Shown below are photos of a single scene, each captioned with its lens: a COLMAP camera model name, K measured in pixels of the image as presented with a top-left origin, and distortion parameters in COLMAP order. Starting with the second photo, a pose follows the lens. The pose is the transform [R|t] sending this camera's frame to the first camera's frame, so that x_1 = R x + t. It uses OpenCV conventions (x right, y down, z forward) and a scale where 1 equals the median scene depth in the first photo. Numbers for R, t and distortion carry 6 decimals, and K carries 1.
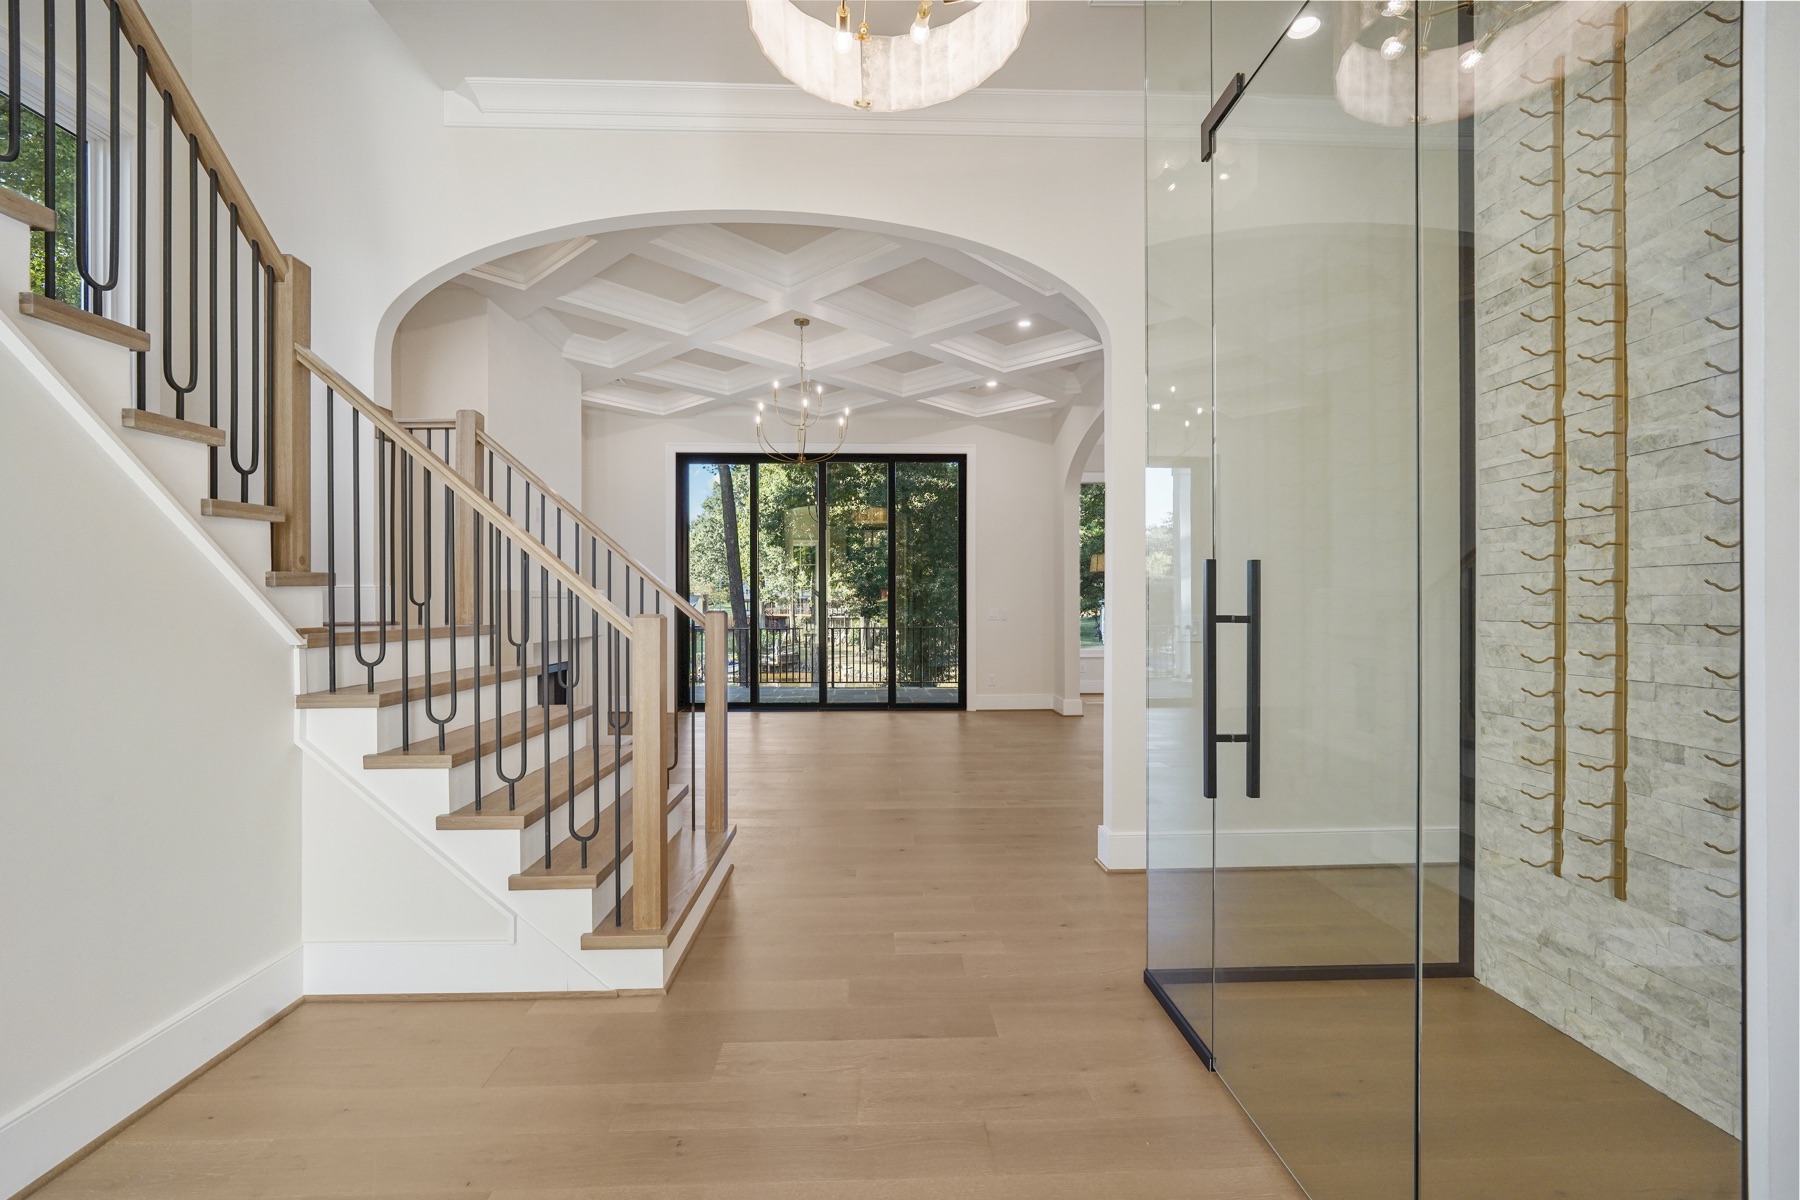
lens RADIAL K [[807.1, 0, 906.9], [0, 807.1, 603.5], [0, 0, 1]] dist [-0.013757, 0.000800]
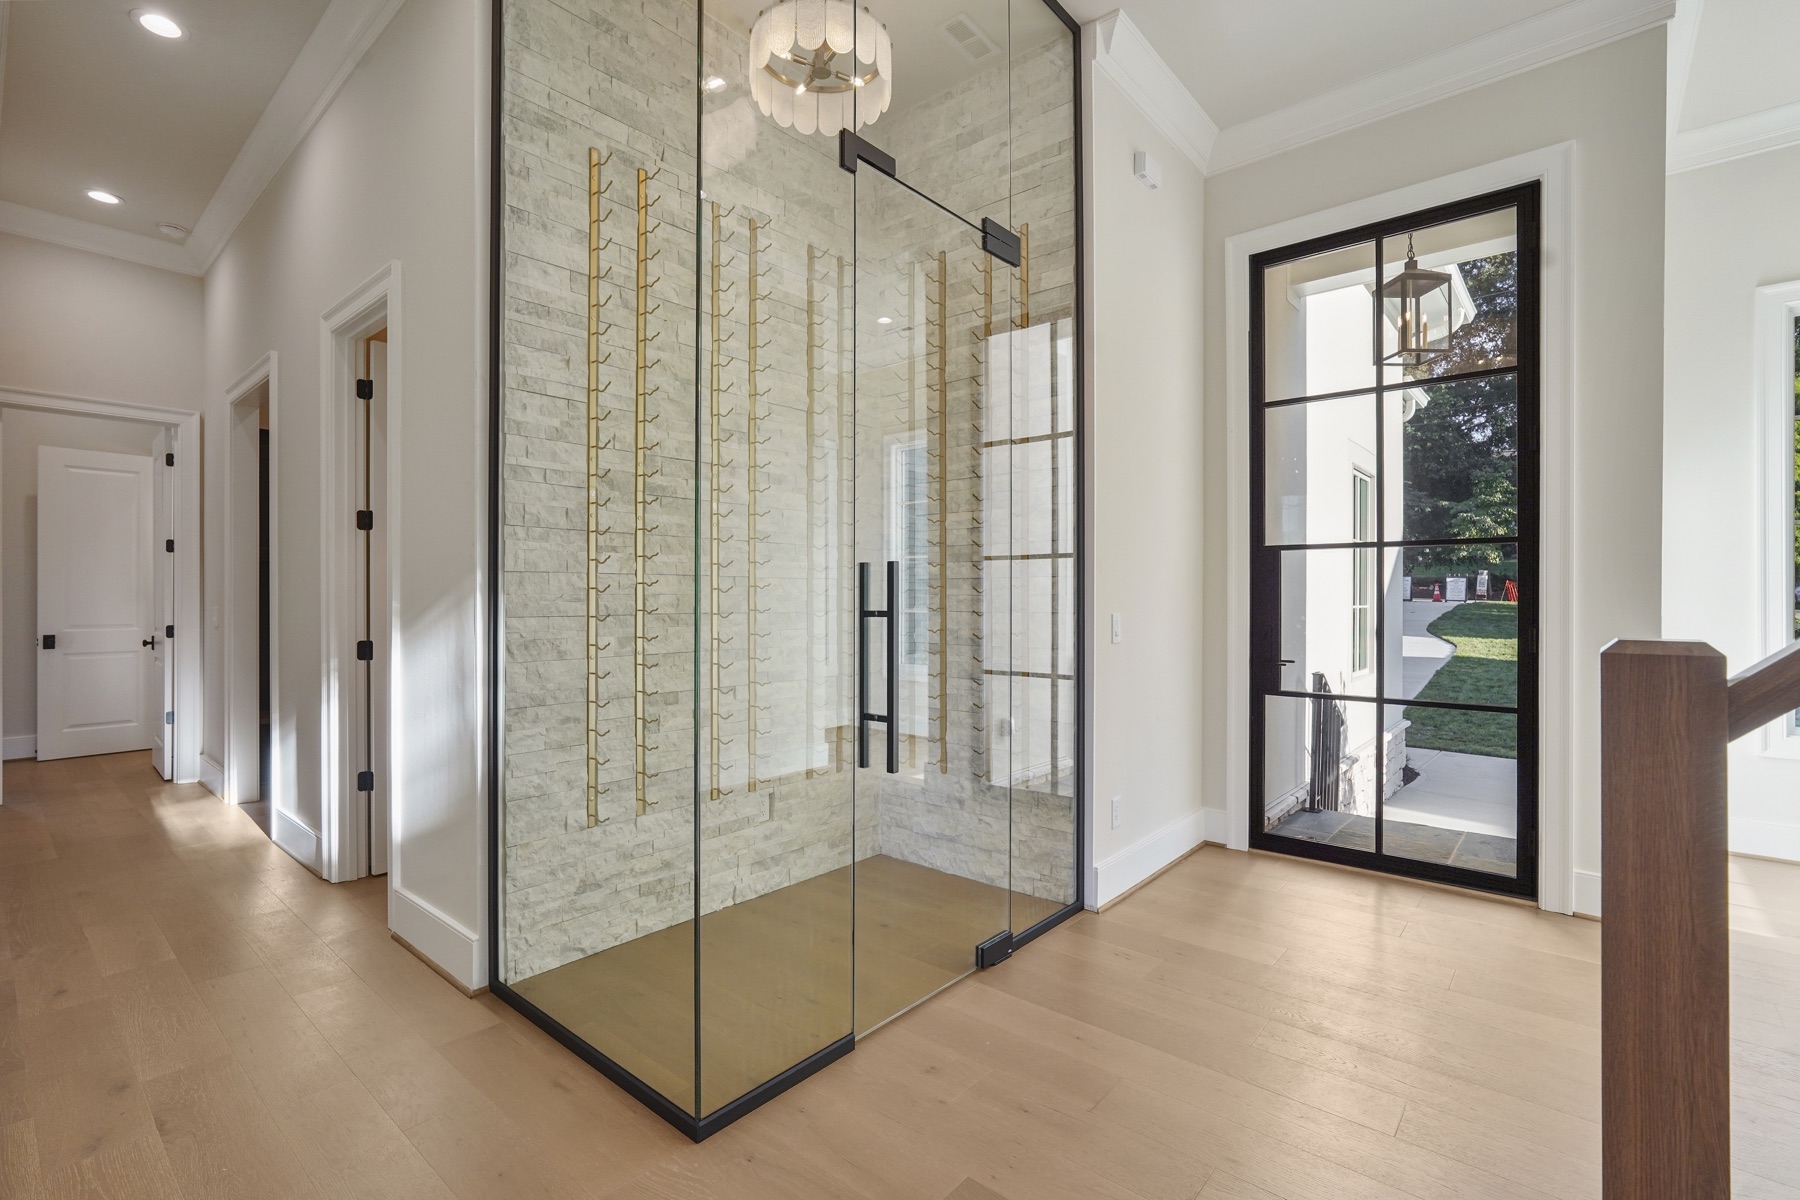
lens RADIAL K [[807.1, 0, 906.9], [0, 807.1, 603.5], [0, 0, 1]] dist [-0.013757, 0.000800]
pose [[-0.725455, -0.003733, 0.688259, -0.352823], [-0.002173, 0.999993, 0.003133, 0.000462], [-0.688266, 0.000777, -0.725458, 1.516522]]
